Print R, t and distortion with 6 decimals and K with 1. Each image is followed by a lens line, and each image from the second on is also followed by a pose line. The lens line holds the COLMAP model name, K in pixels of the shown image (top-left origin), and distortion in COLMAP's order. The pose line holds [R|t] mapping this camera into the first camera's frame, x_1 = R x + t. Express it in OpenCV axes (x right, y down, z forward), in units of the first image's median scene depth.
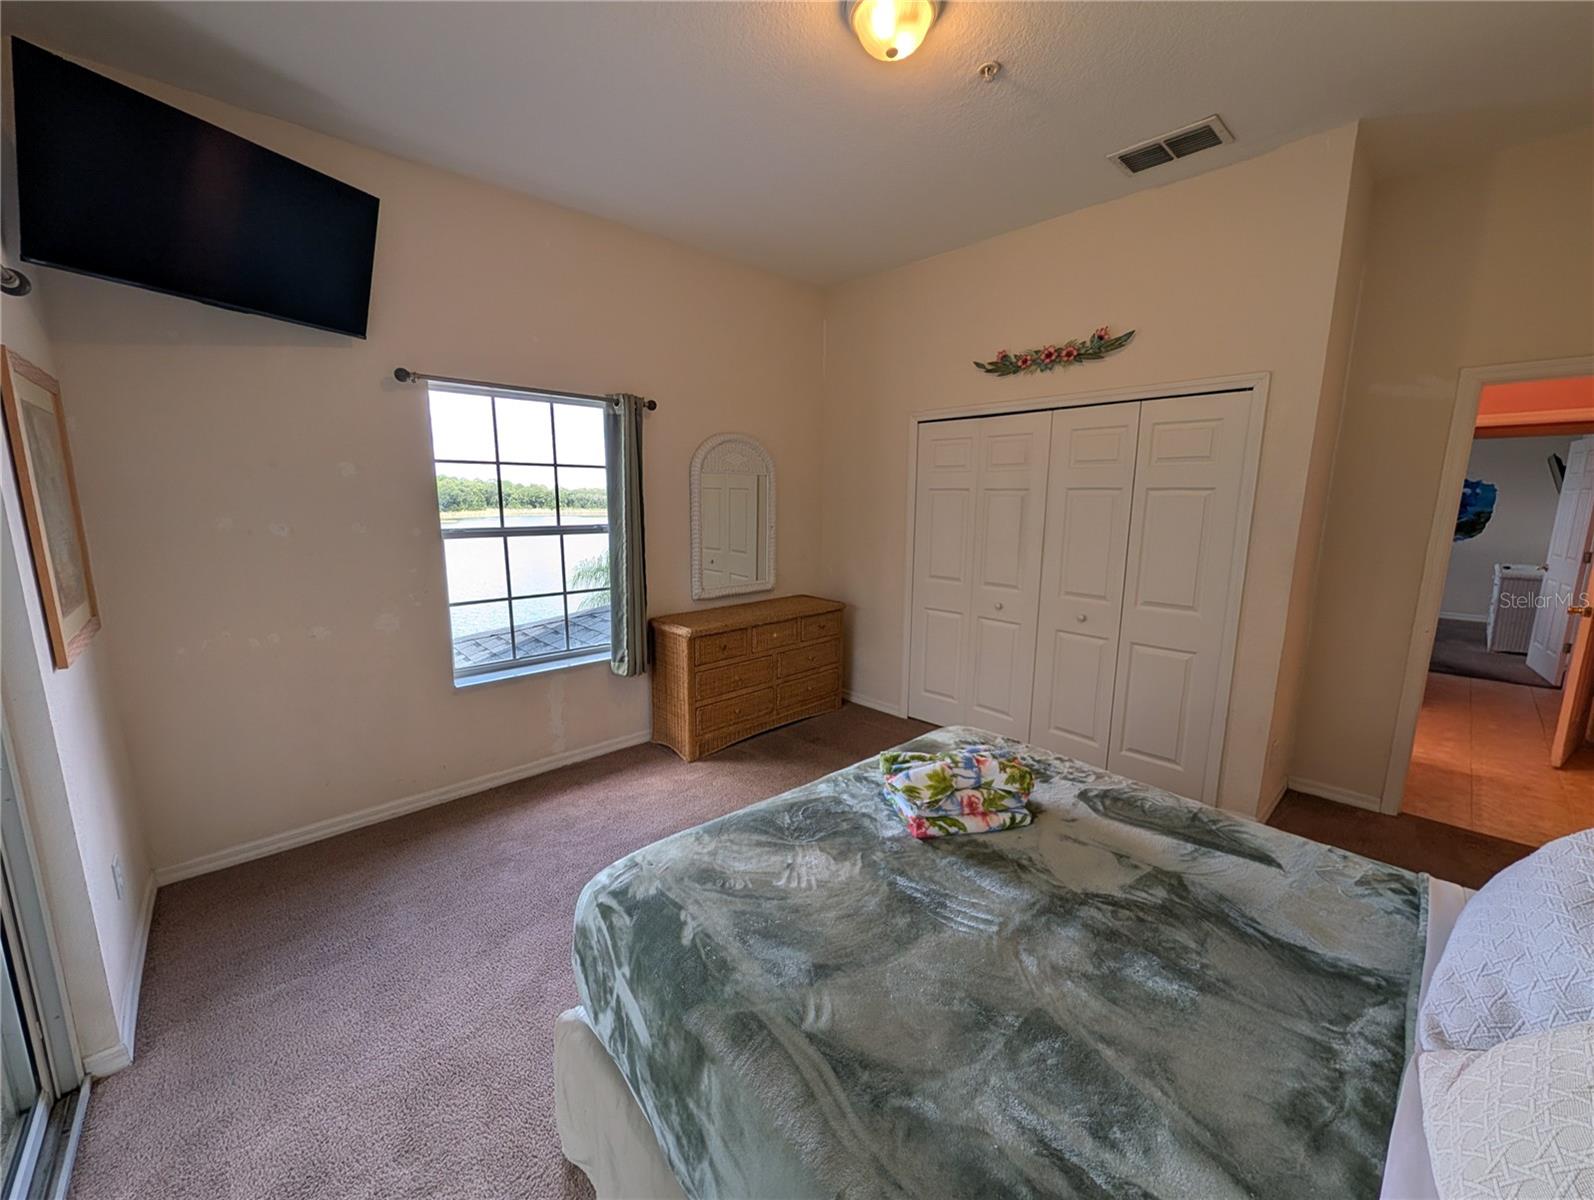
lens RADIAL K [[612.3, 0, 797.0], [0, 612.3, 600.0], [0, 0, 1]] dist [0.000636, 0.000282]
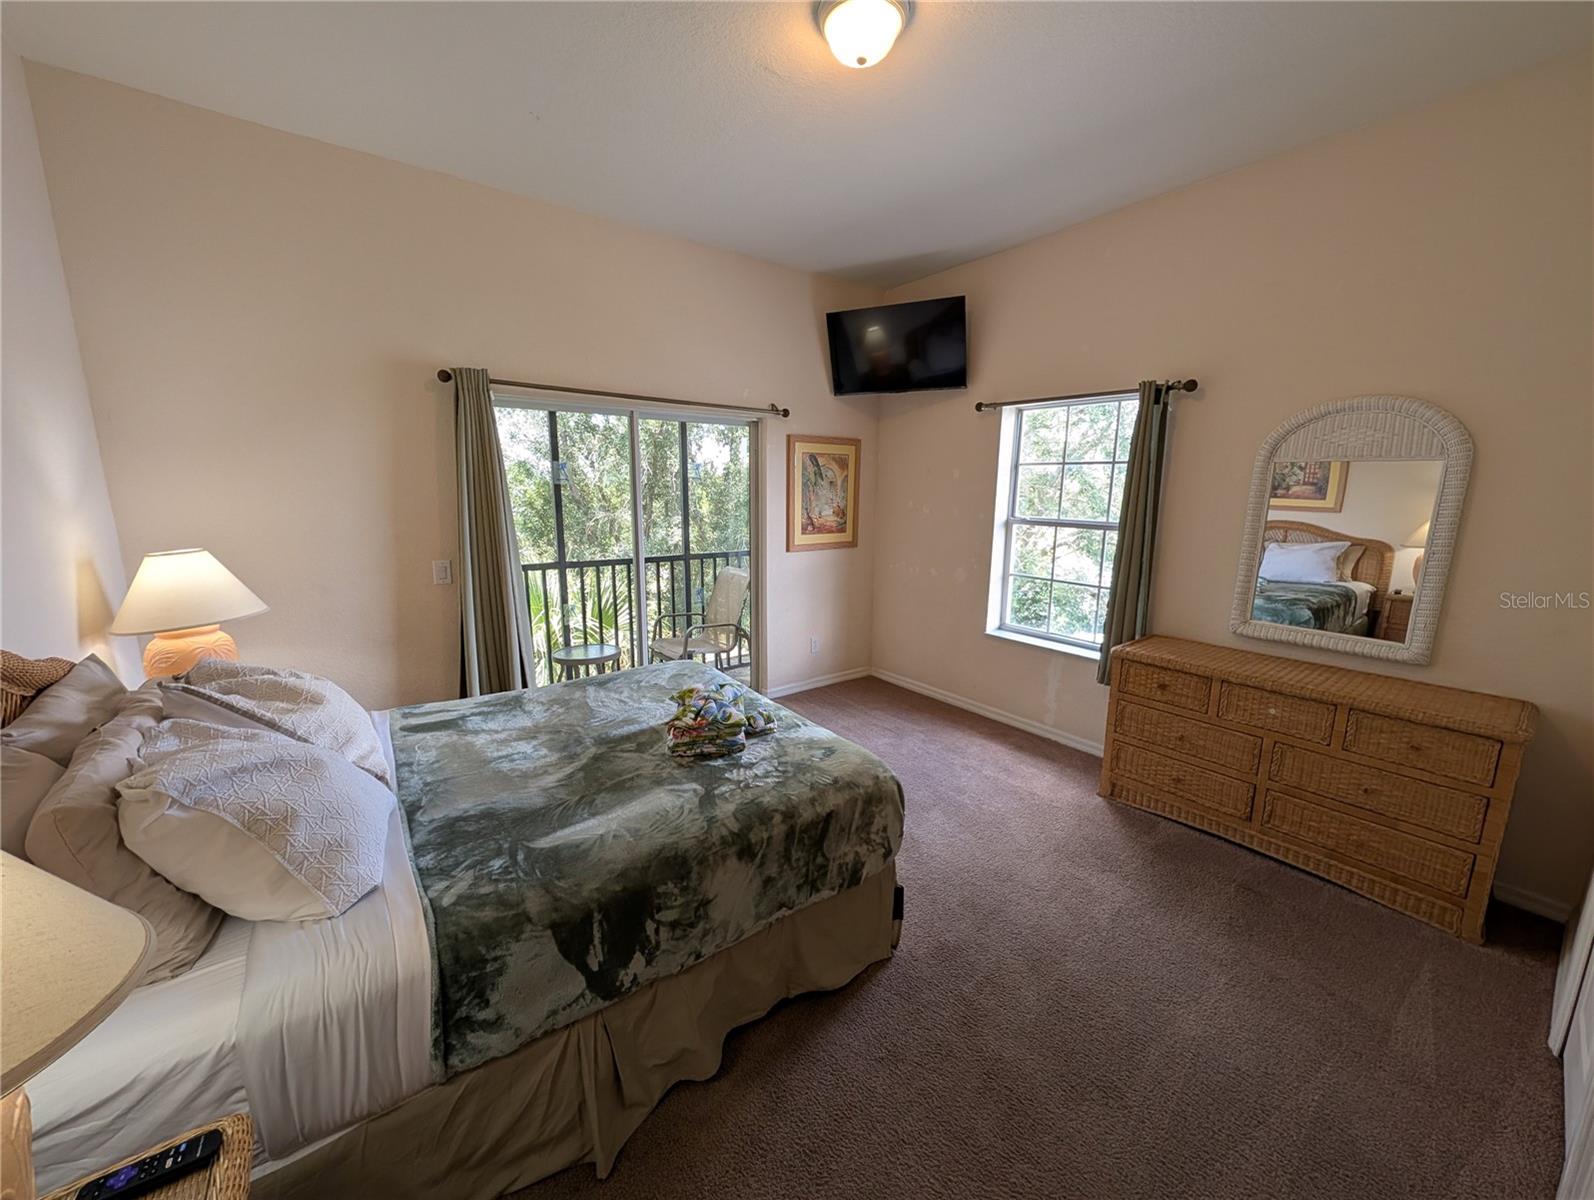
lens RADIAL K [[612.3, 0, 797.0], [0, 612.3, 600.0], [0, 0, 1]] dist [0.000636, 0.000282]
pose [[-0.106257, 0.180763, -0.977770, 0.906028], [-0.177213, 0.964151, 0.197504, -0.136560], [0.978420, 0.194260, -0.070414, 0.769317]]
